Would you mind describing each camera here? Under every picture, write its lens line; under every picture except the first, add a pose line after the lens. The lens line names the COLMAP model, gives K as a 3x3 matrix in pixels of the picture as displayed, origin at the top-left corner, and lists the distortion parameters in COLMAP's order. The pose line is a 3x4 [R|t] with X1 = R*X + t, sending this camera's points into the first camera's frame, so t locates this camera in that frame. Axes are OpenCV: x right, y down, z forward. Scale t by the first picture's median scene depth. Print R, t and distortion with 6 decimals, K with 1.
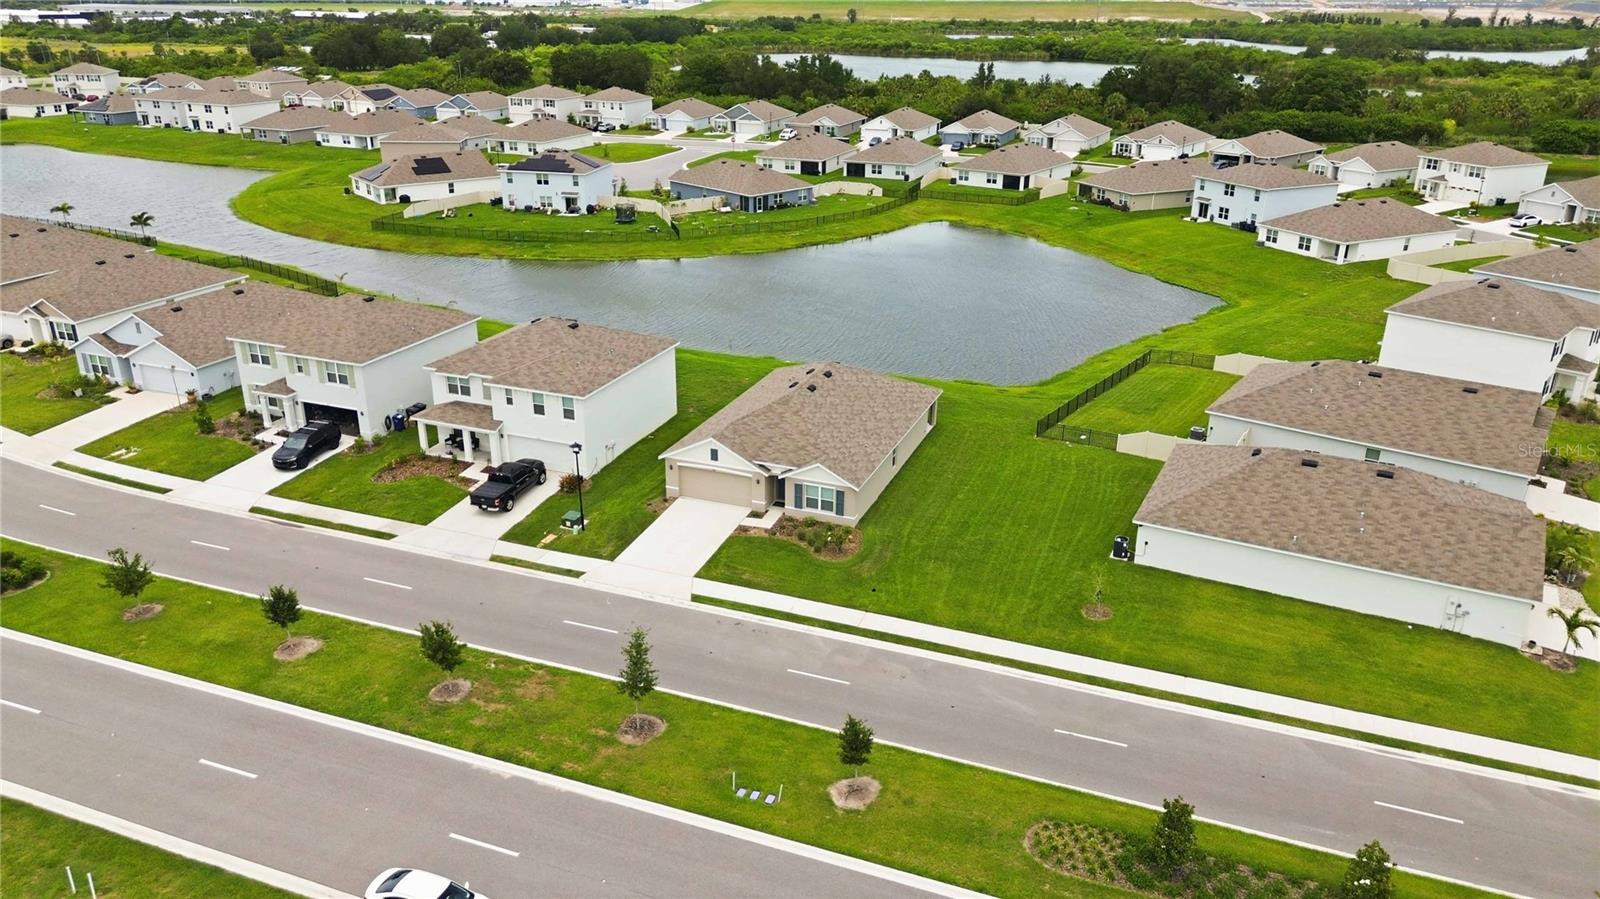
lens RADIAL K [[1139.8, 0, 794.6], [0, 1139.8, 446.7], [0, 0, 1]] dist [0.067479, -0.060244]
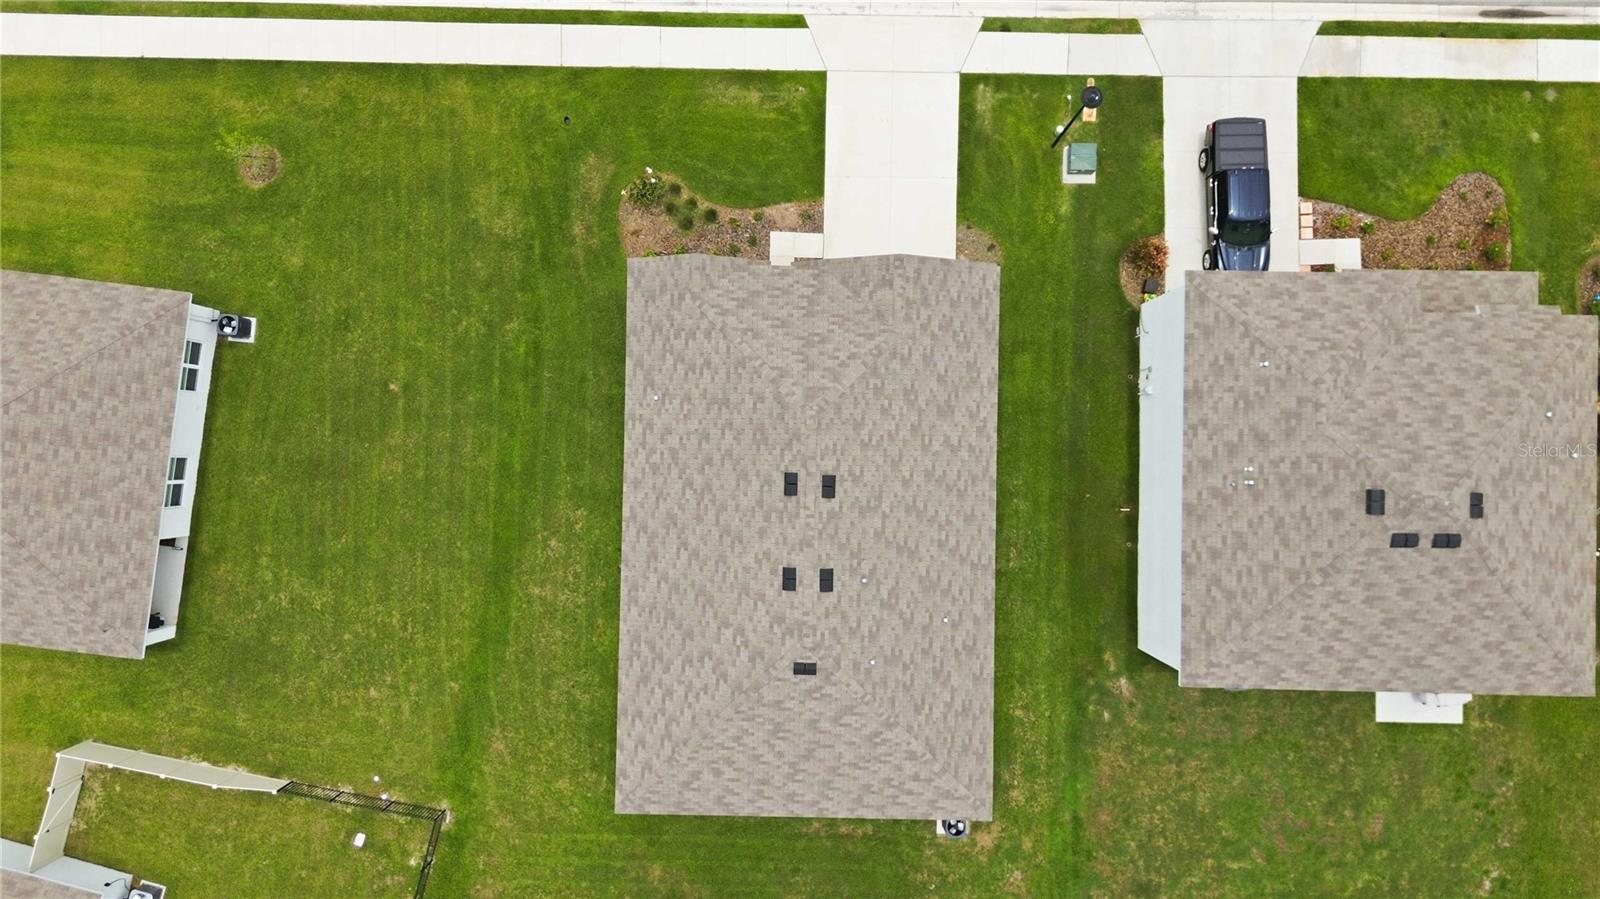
lens RADIAL K [[1139.8, 0, 800.6], [0, 1139.8, 442.9], [0, 0, 1]] dist [0.067479, -0.060244]
pose [[-0.937982, 0.346285, -0.016632, 0.011323], [-0.138699, -0.330863, 0.933430, -0.464869], [0.317730, 0.877848, 0.358373, 0.728948]]
